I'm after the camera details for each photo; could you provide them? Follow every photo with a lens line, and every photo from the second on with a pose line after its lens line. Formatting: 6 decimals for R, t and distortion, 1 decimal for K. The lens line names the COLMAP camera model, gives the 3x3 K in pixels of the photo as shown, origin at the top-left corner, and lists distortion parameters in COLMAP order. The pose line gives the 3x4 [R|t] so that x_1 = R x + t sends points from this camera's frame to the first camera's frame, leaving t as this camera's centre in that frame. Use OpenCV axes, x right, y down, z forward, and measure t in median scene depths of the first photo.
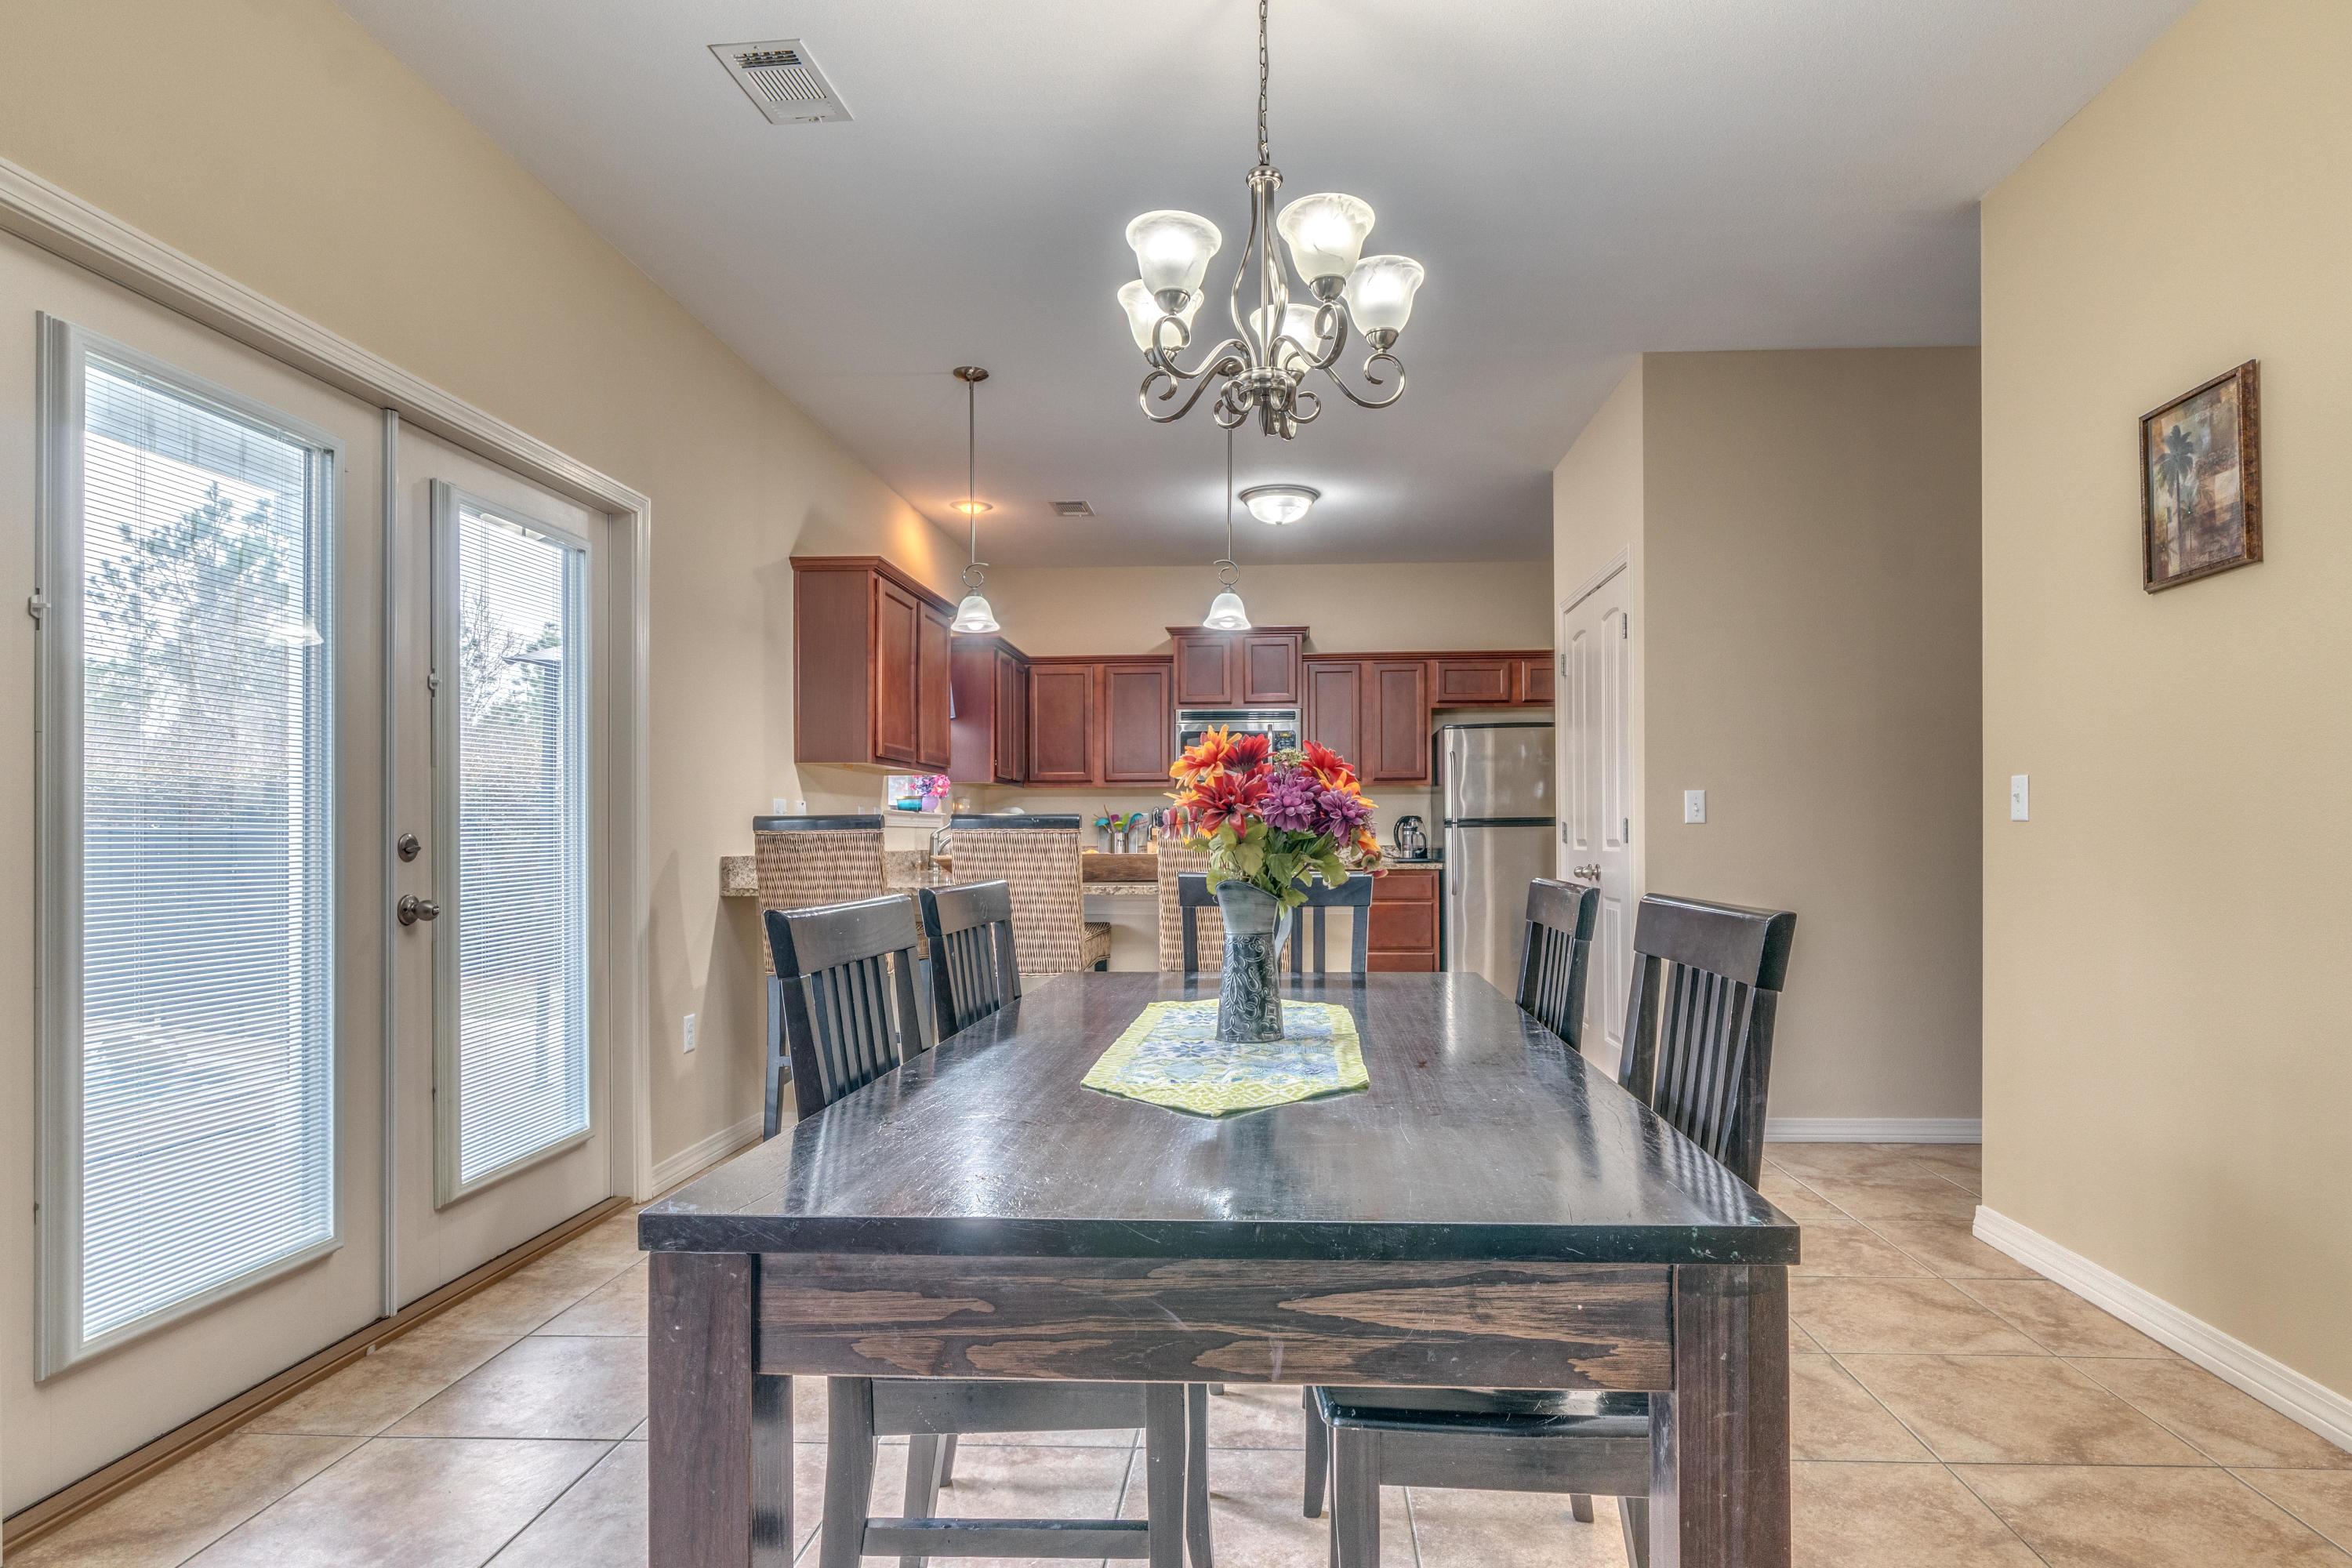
lens RADIAL K [[1250.9, 0, 1233.7], [0, 1250.9, 821.7], [0, 0, 1]] dist [0.001701, -0.004151]
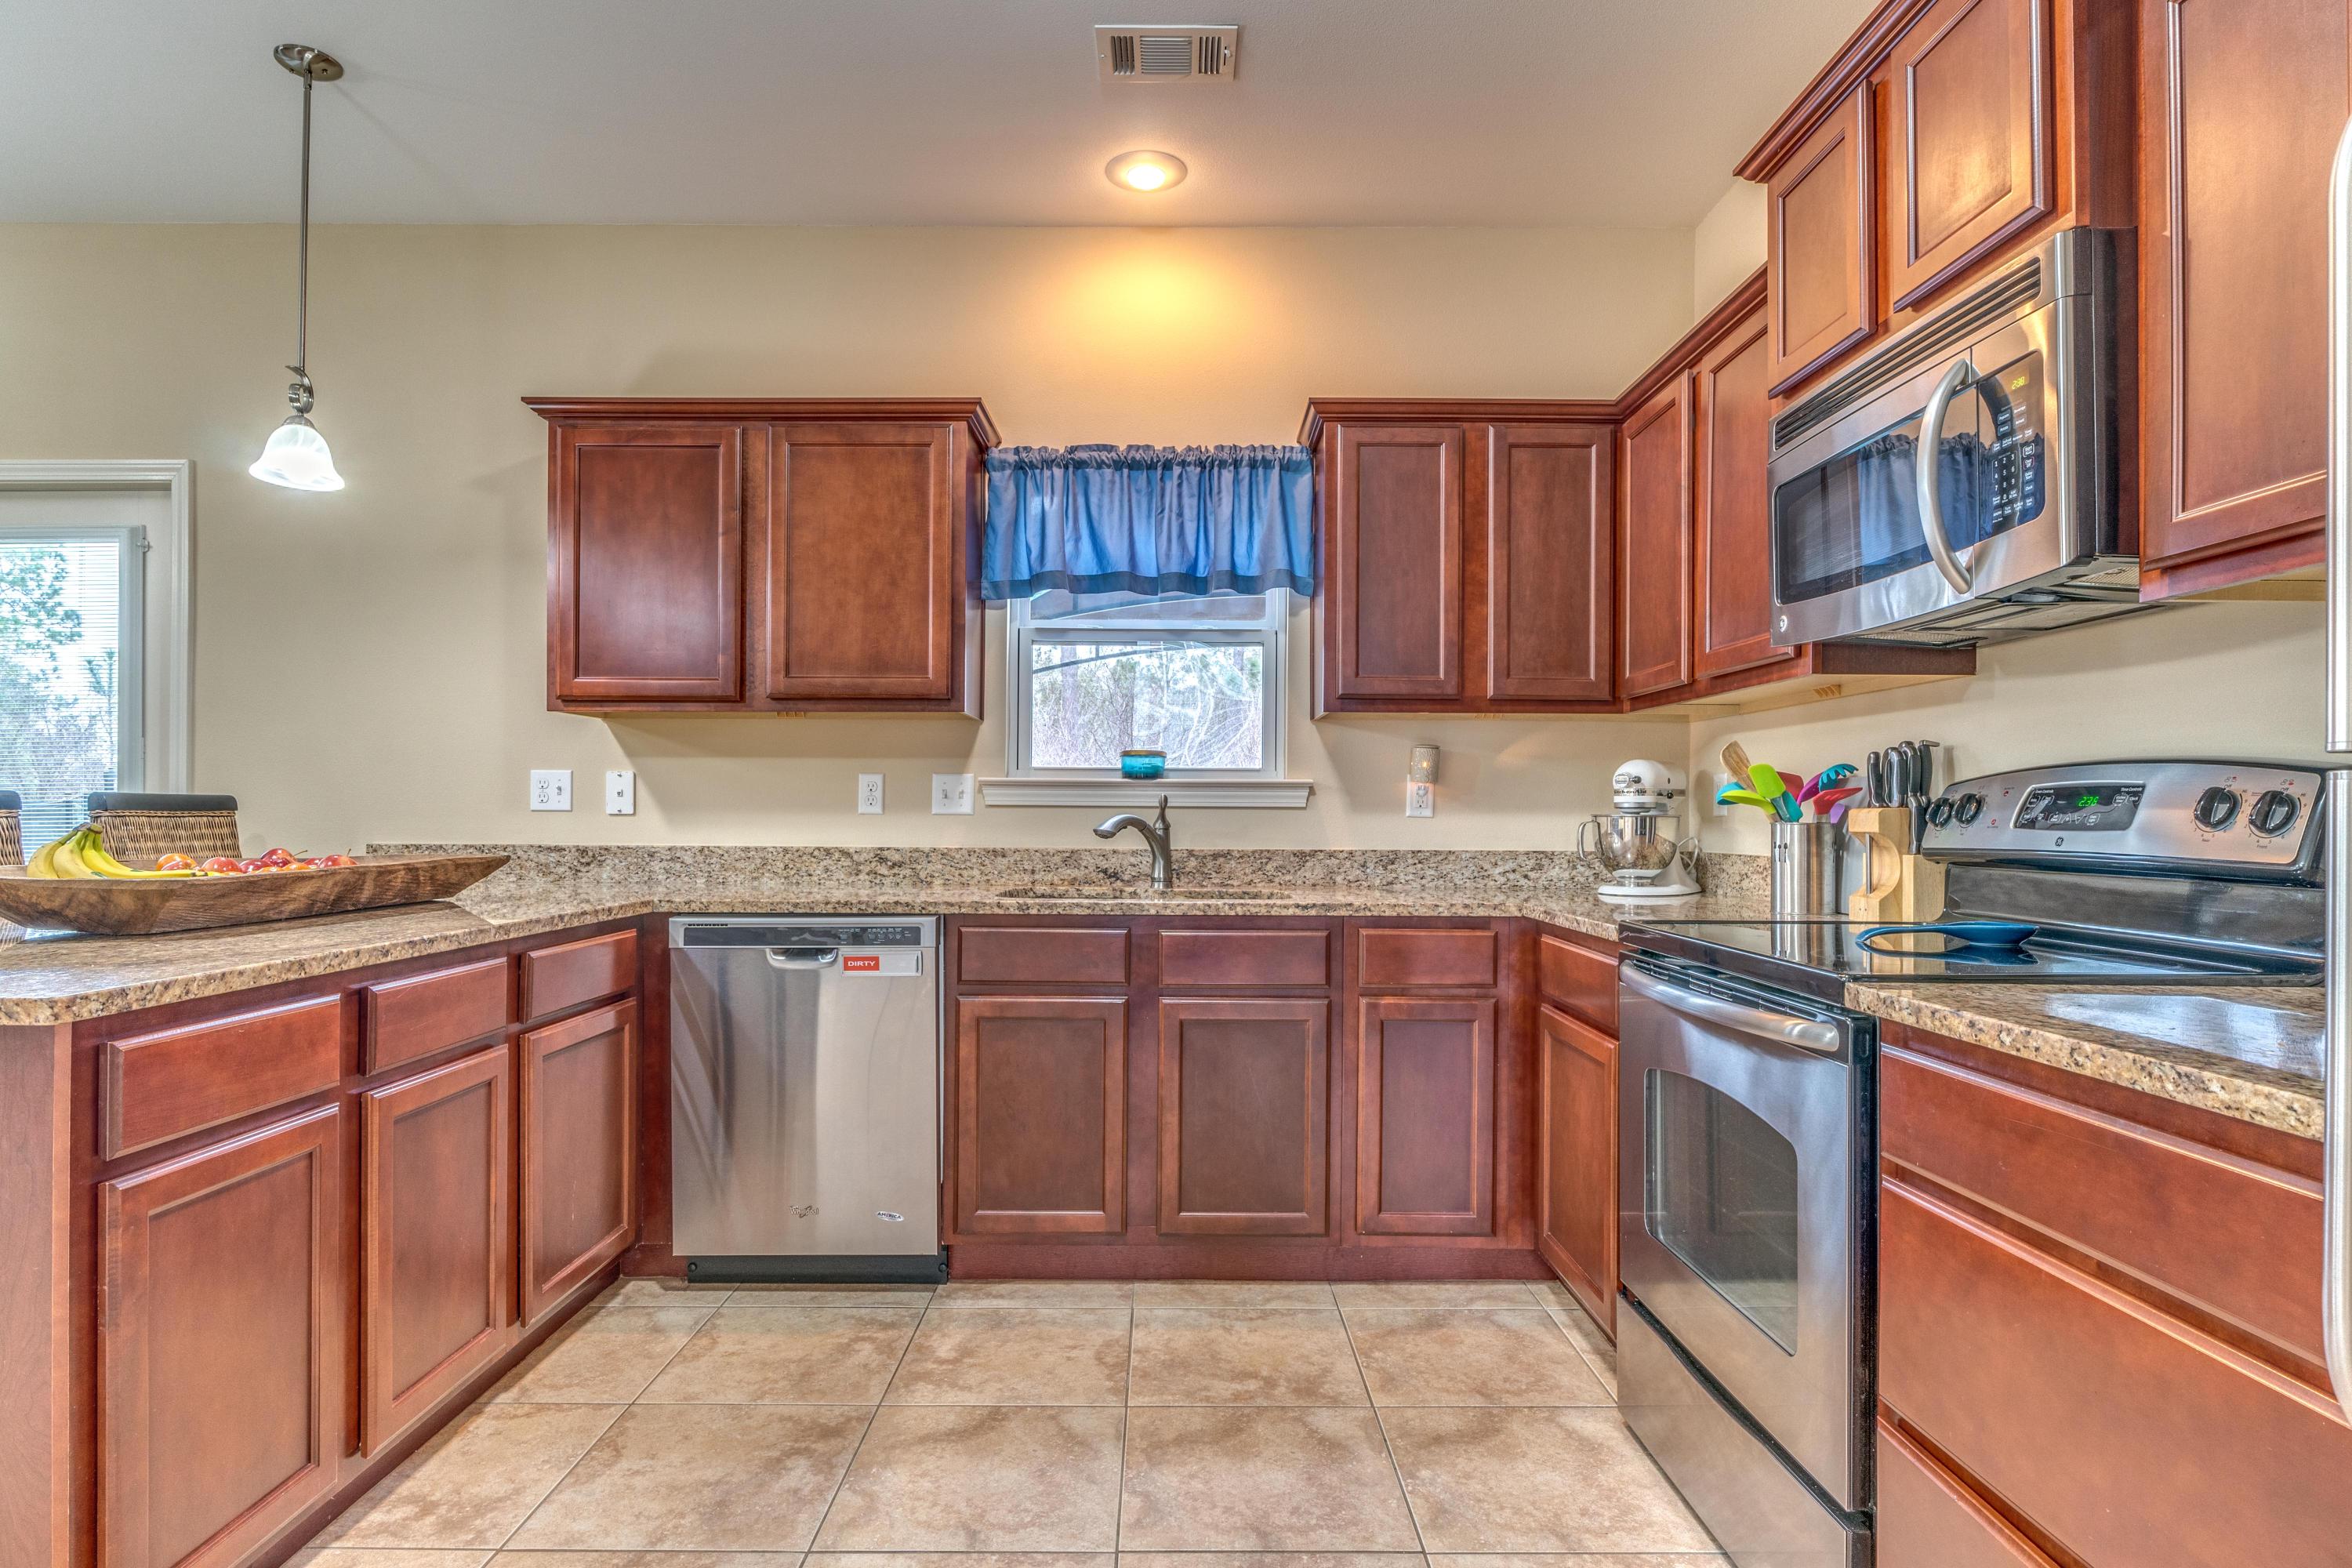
lens RADIAL K [[1250.9, 0, 1166.9], [0, 1250.9, 804.7], [0, 0, 1]] dist [0.001701, -0.004151]
pose [[0.049617, -0.002957, -0.998764, 0.292630], [0.004873, 0.999984, -0.002719, 0.004712], [0.998756, -0.004732, 0.049631, 0.976889]]
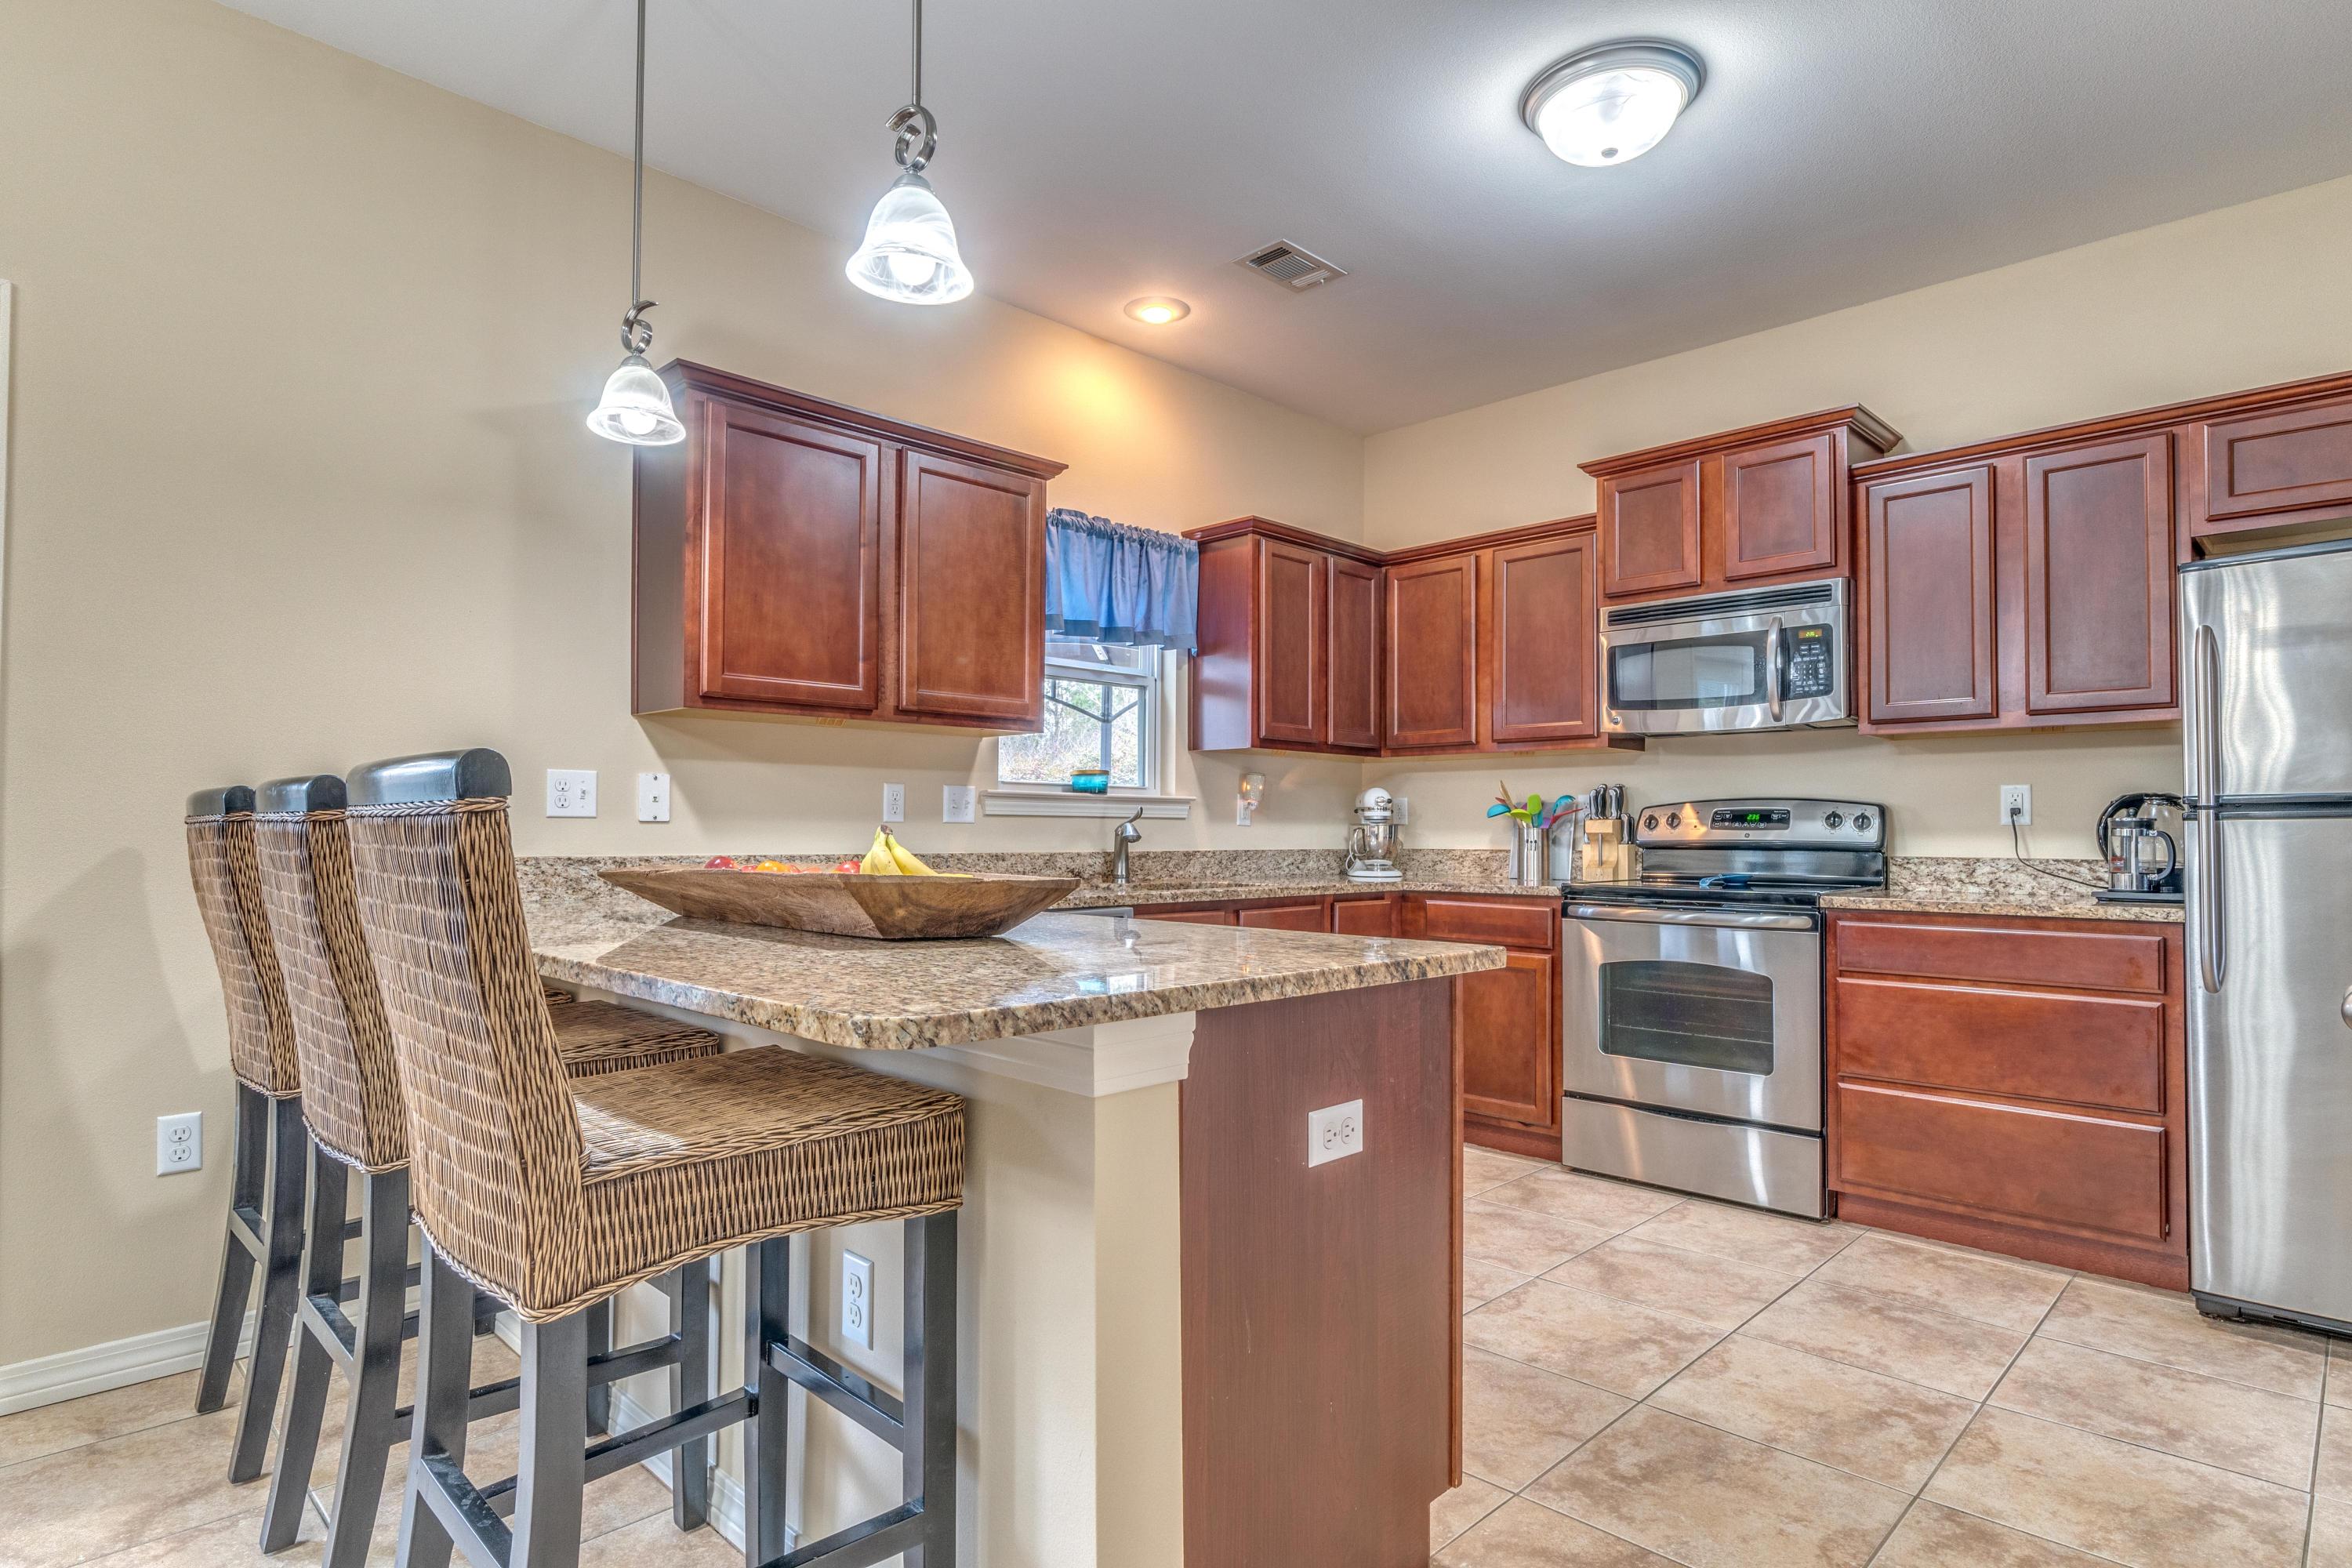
lens RADIAL K [[1250.9, 0, 1188.2], [0, 1250.9, 801.9], [0, 0, 1]] dist [0.001701, -0.004151]
pose [[0.744983, -0.009366, -0.667017, 0.219971], [0.000091, 0.999903, -0.013939, 0.005335], [0.667083, 0.010324, 0.744912, 0.539009]]
